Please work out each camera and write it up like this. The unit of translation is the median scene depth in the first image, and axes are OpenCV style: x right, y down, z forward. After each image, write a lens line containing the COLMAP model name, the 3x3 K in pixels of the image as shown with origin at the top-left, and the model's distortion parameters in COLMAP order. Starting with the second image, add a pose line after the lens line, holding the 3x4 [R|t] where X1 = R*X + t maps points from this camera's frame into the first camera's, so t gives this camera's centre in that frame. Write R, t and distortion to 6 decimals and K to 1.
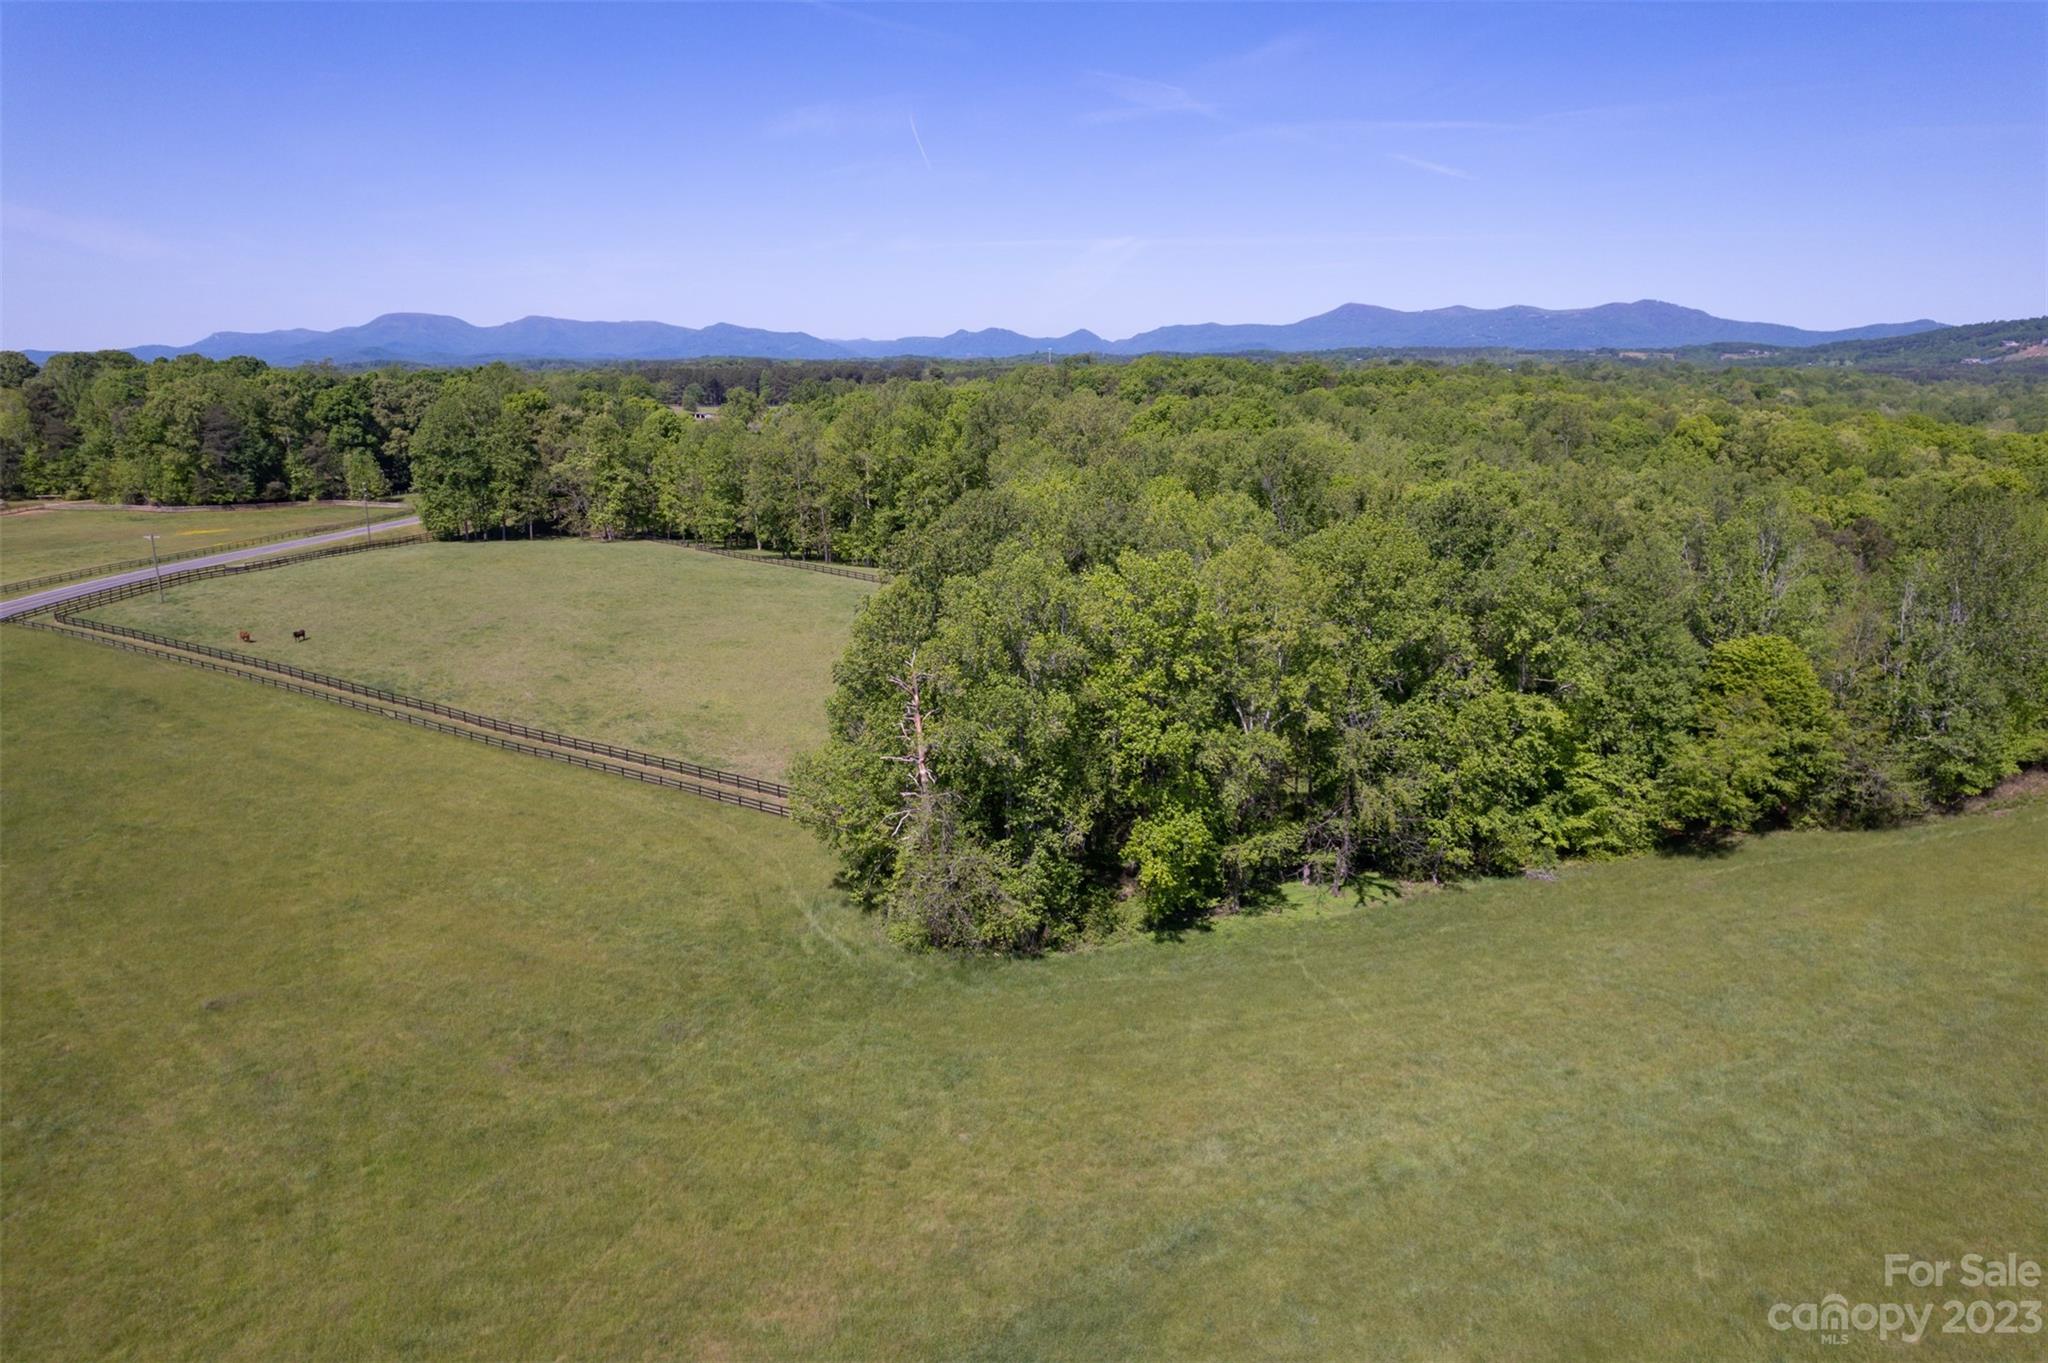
lens RADIAL K [[1312.5, 0, 1036.3], [0, 1312.5, 702.4], [0, 0, 1]] dist [-0.076727, 0.069484]
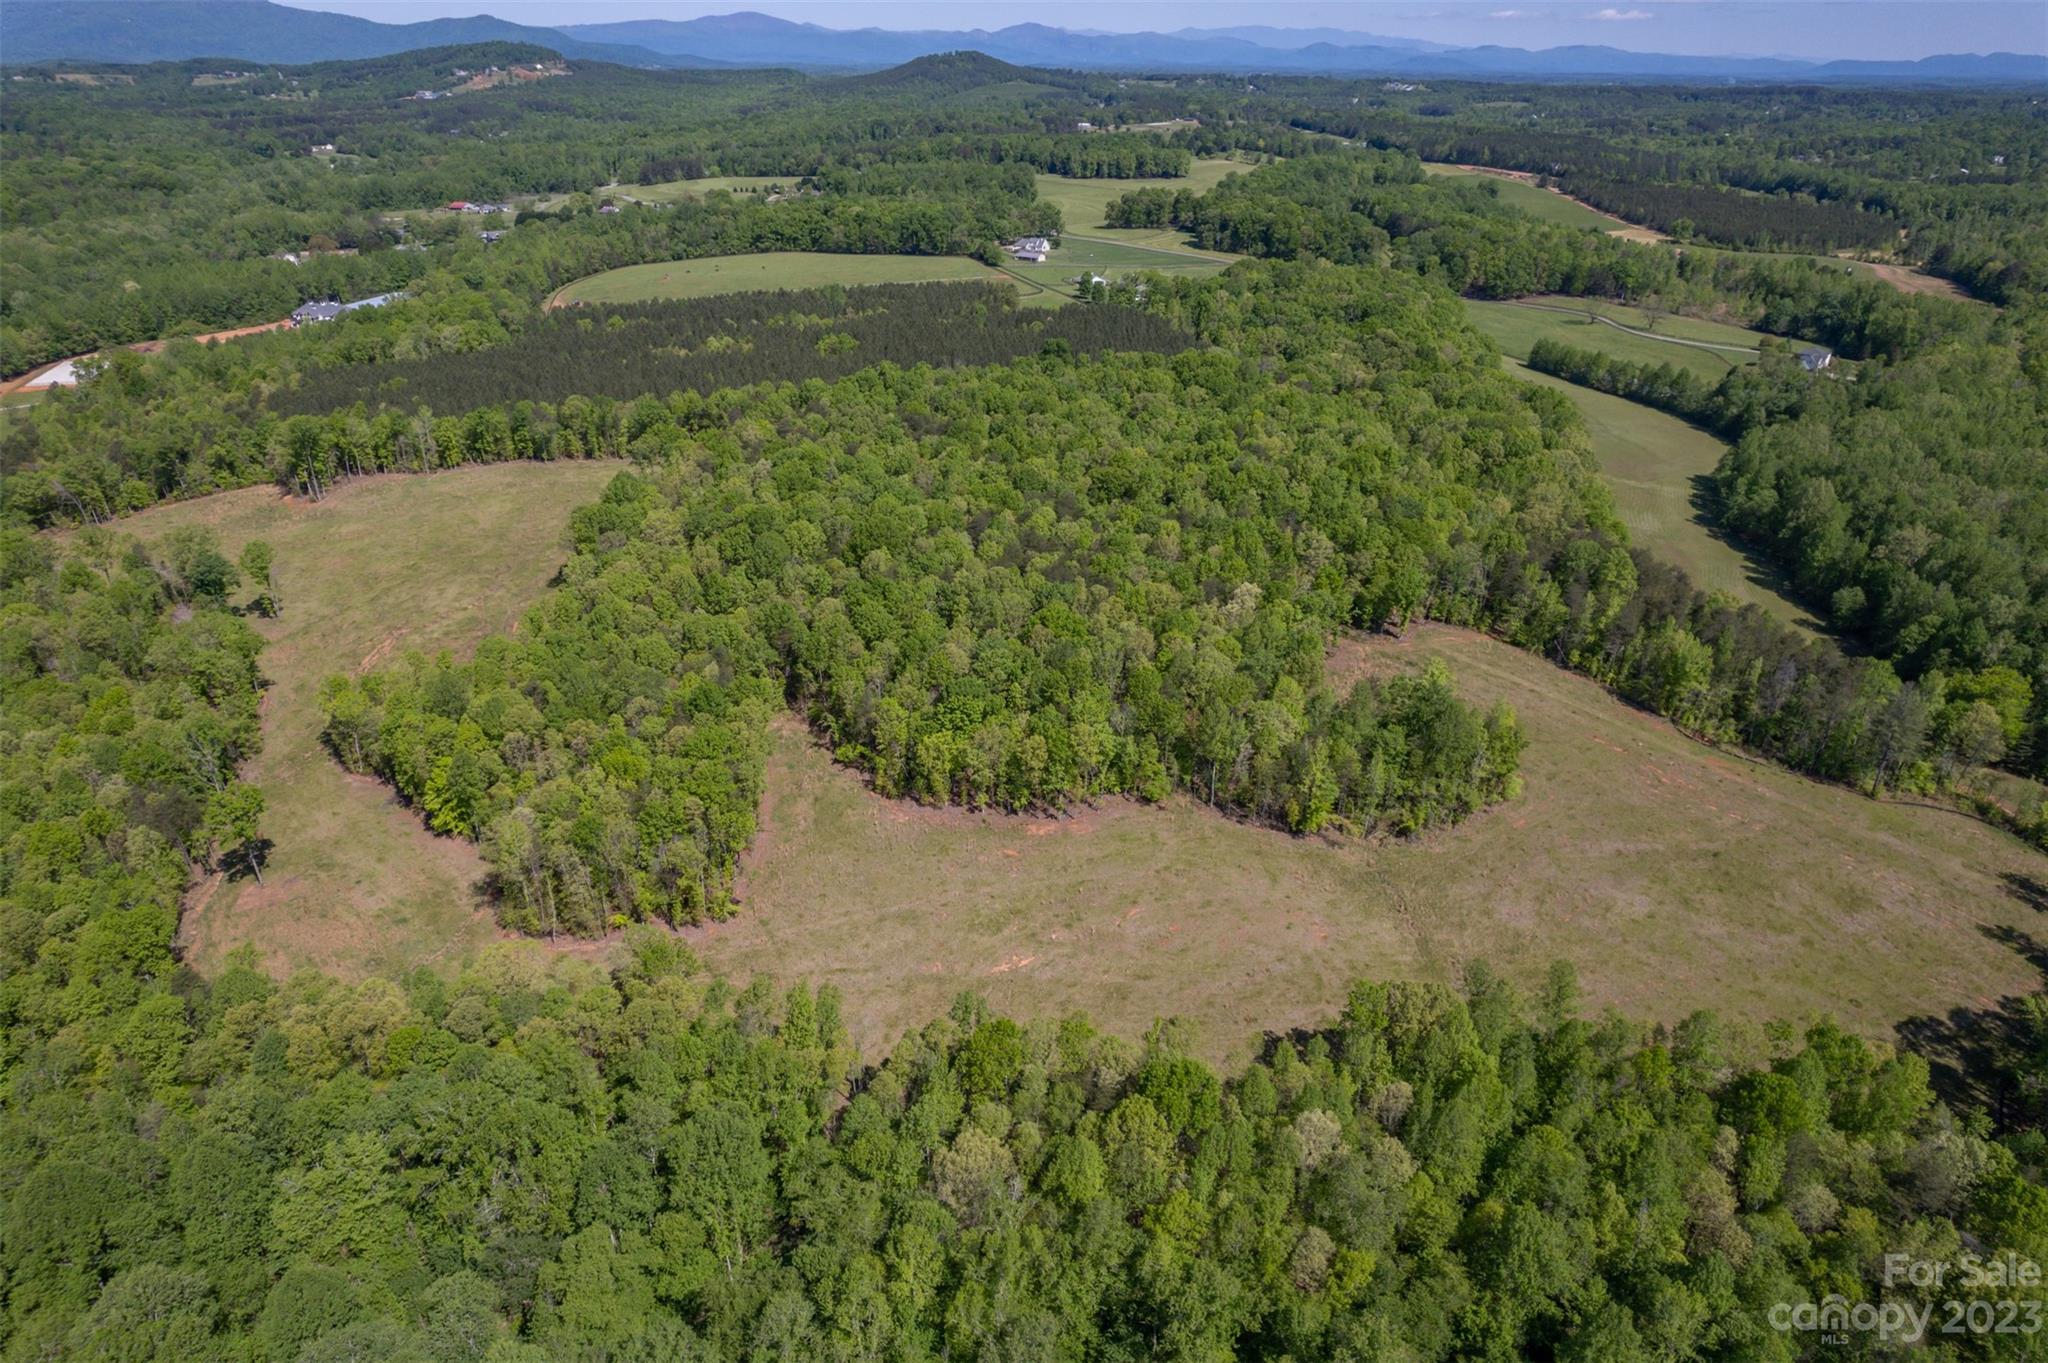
lens RADIAL K [[1312.5, 0, 1030.0], [0, 1312.5, 683.9], [0, 0, 1]] dist [-0.076727, 0.069484]
pose [[0.606305, -0.345023, 0.716487, 1.735177], [0.193733, 0.937918, 0.287712, -0.398719], [-0.771273, -0.035634, 0.635507, -0.085103]]
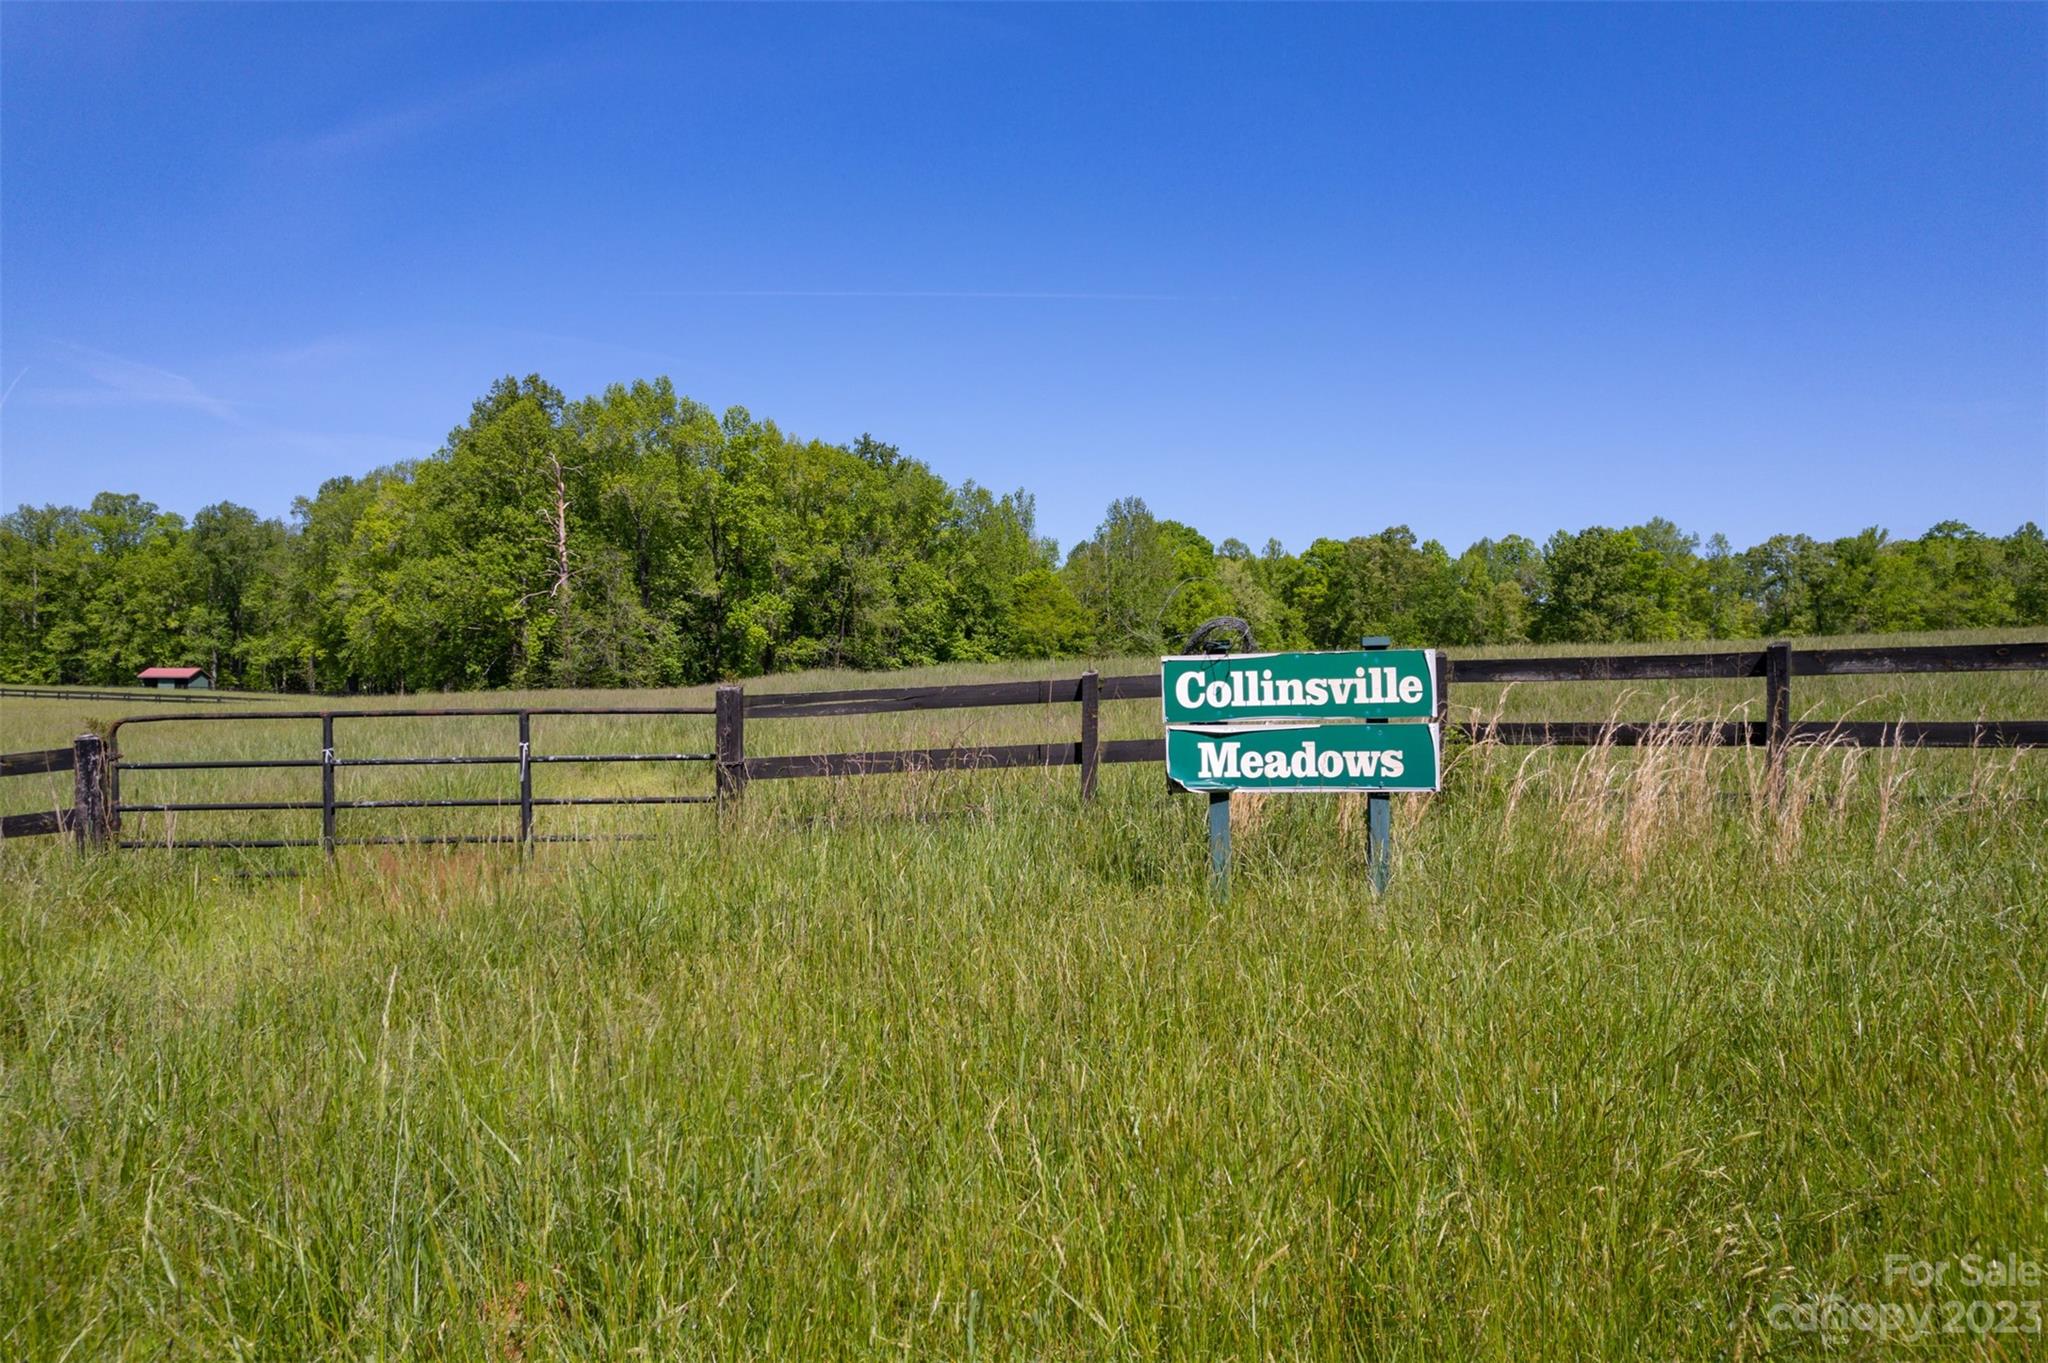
lens RADIAL K [[1312.5, 0, 1026.2], [0, 1312.5, 684.6], [0, 0, 1]] dist [-0.076727, 0.069484]
pose [[0.754960, 0.010380, 0.655689, -0.201843], [0.161456, 0.966154, -0.201194, 0.175277], [-0.635584, 0.257758, 0.727732, -0.026581]]
